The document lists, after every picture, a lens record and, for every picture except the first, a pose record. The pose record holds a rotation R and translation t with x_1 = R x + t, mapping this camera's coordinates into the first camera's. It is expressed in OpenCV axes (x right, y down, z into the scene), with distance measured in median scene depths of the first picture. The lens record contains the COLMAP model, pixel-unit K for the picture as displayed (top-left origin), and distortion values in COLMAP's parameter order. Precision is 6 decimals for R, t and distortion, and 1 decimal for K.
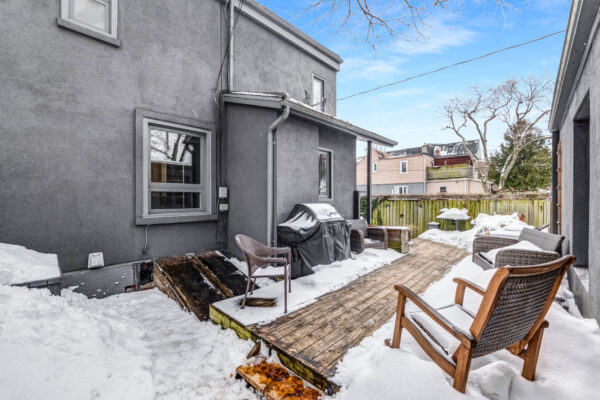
lens RADIAL K [[252.7, 0, 312.5], [0, 252.7, 197.7], [0, 0, 1]] dist [-0.008171, -0.000156]
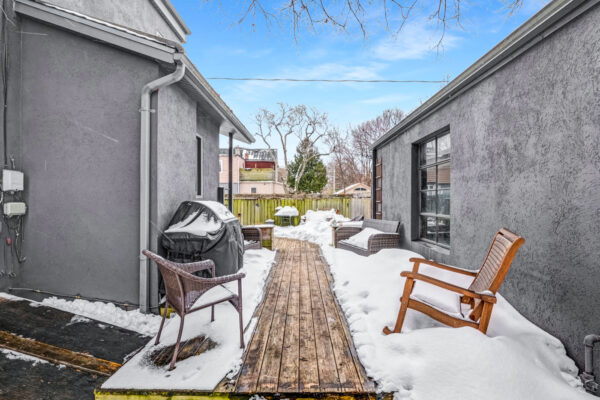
lens RADIAL K [[252.7, 0, 312.5], [0, 252.7, 197.7], [0, 0, 1]] dist [-0.008171, -0.000156]
pose [[0.727287, 0.005923, 0.686308, -0.268618], [-0.004839, 0.999982, -0.003502, 0.014100], [-0.686316, -0.000774, 0.727303, 0.191384]]
